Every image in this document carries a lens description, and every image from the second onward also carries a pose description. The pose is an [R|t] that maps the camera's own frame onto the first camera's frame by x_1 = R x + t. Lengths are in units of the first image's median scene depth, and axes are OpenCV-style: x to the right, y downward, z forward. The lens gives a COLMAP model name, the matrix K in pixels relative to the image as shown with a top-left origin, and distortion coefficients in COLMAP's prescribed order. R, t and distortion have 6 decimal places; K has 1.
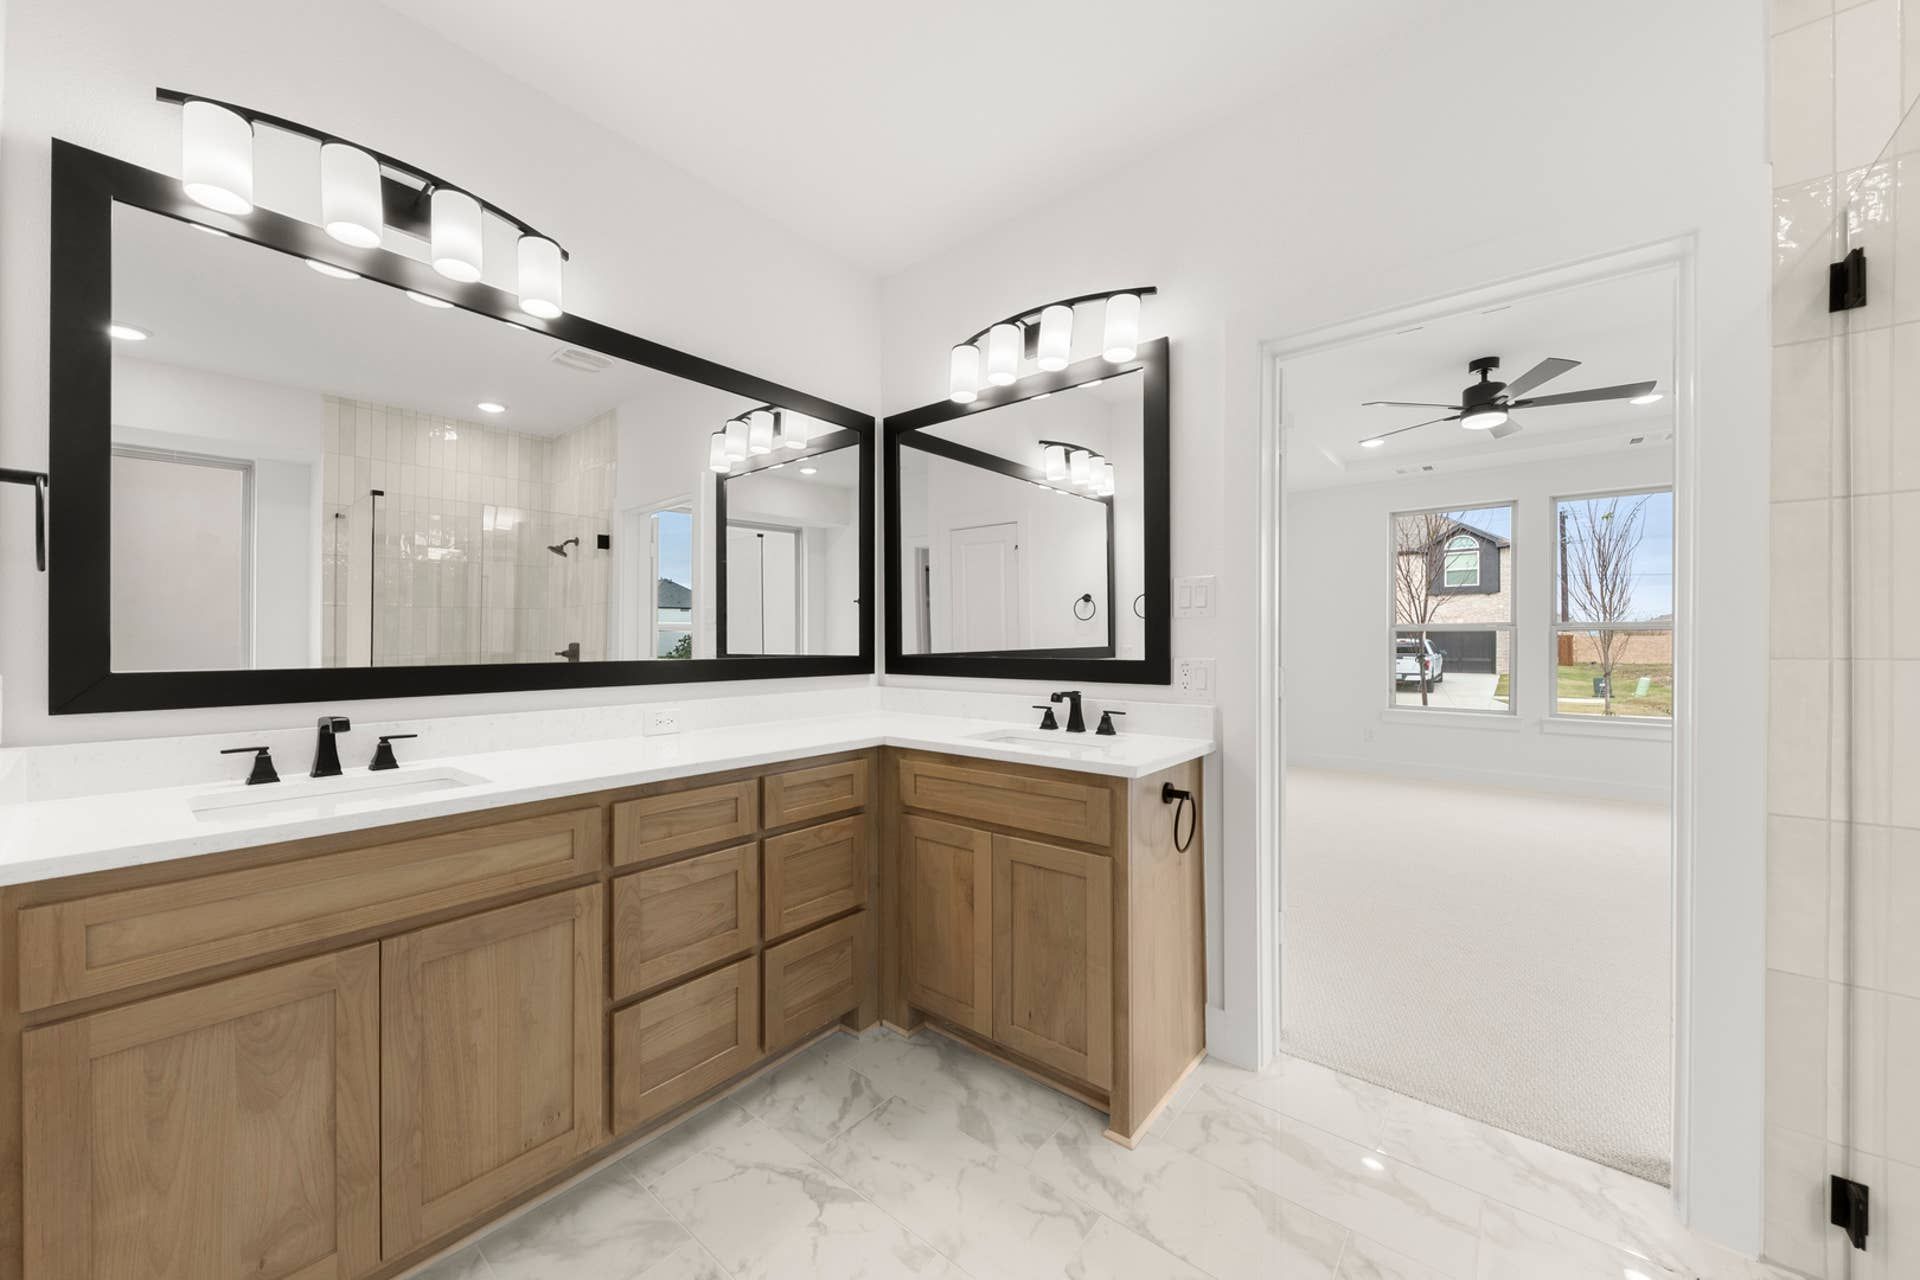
lens RADIAL K [[711.2, 0, 850.3], [0, 711.2, 638.7], [0, 0, 1]] dist [0.008286, -0.003366]
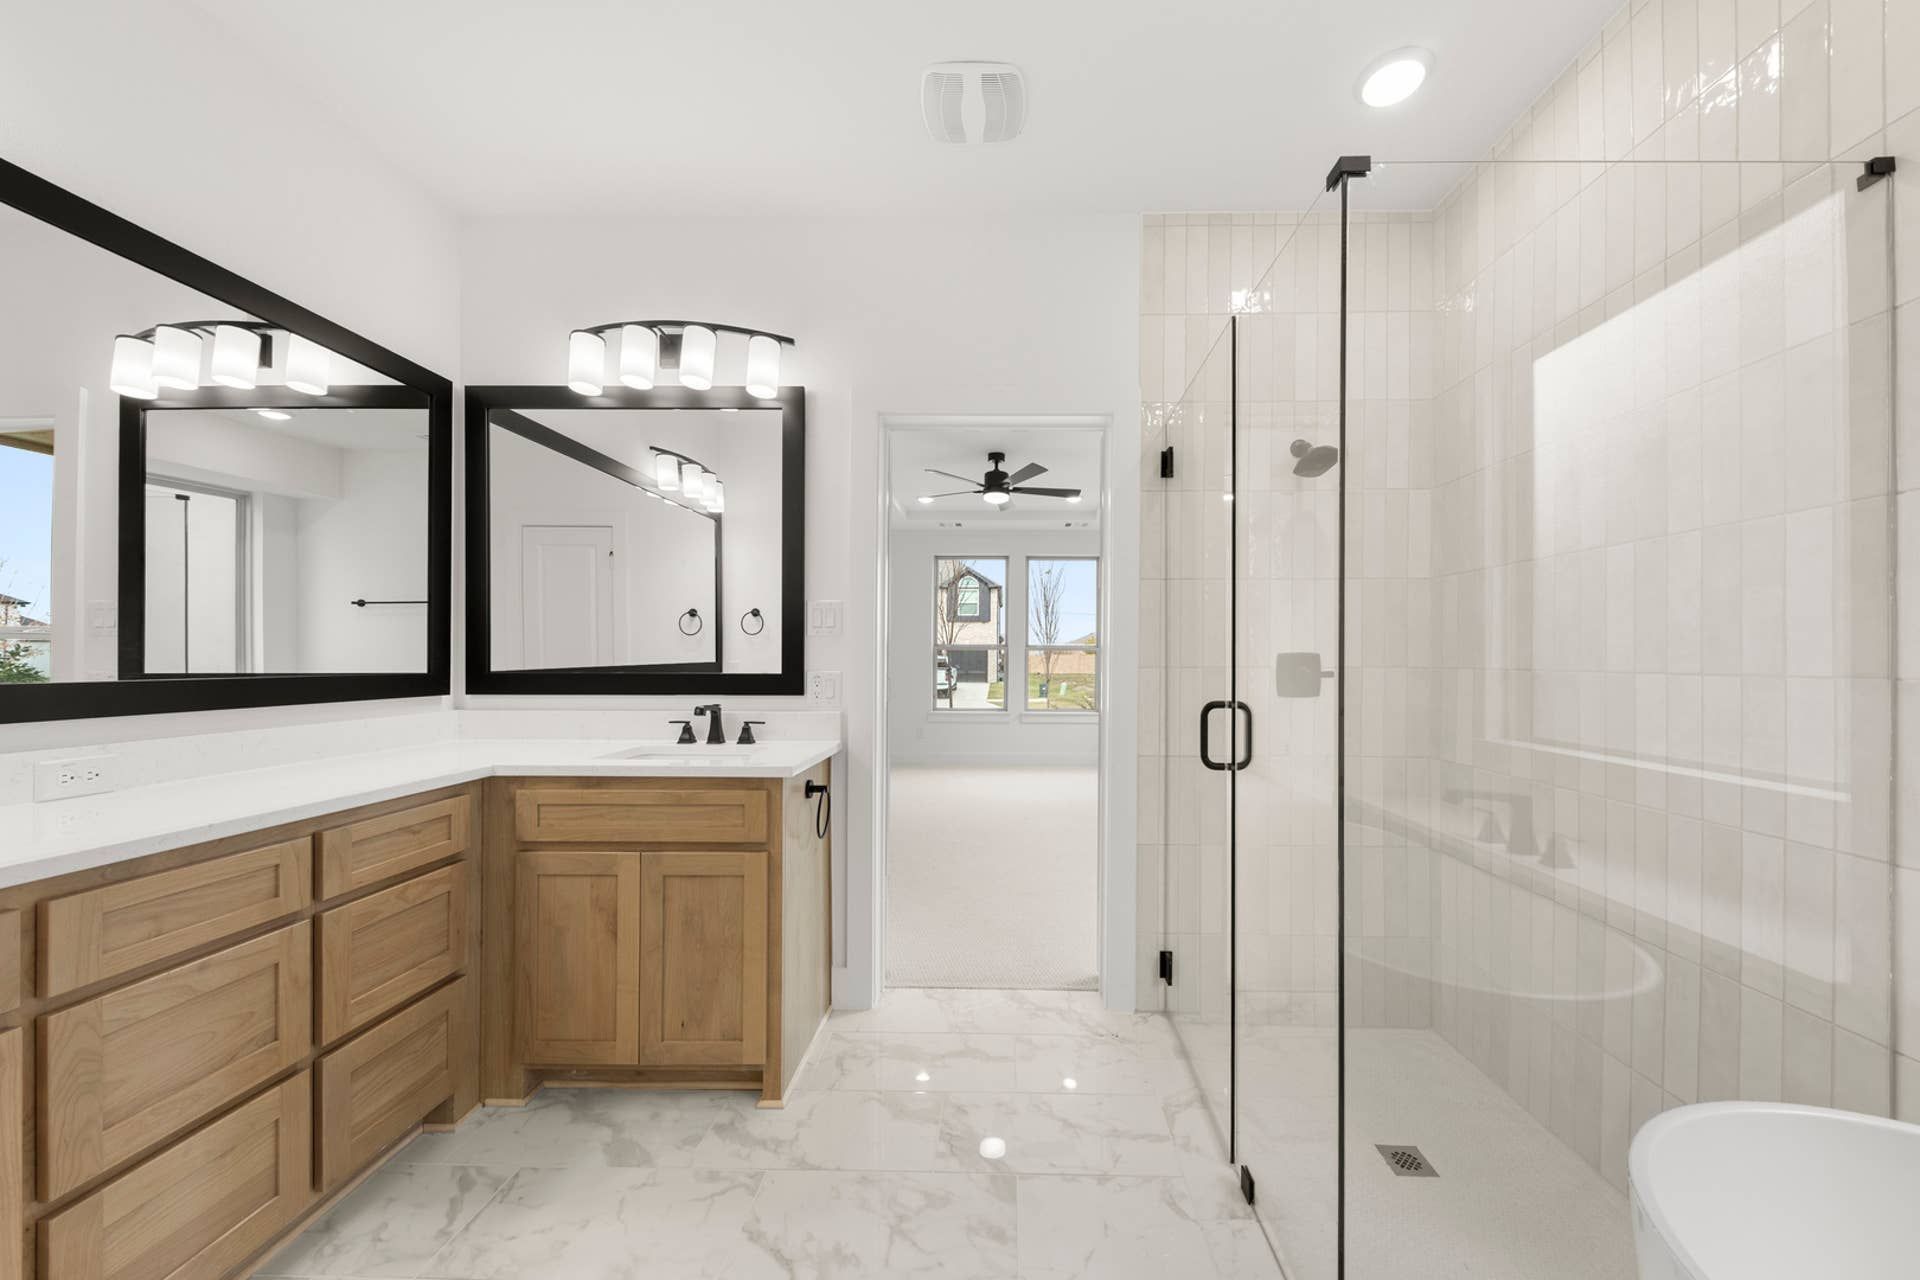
lens RADIAL K [[743.3, 0, 966.0], [0, 743.3, 653.3], [0, 0, 1]] dist [0.001144, -0.004043]
pose [[0.752065, 0.007496, 0.659046, -0.124181], [-0.006391, 0.999971, -0.004080, 0.001916], [-0.659058, -0.001144, 0.752091, -0.050609]]
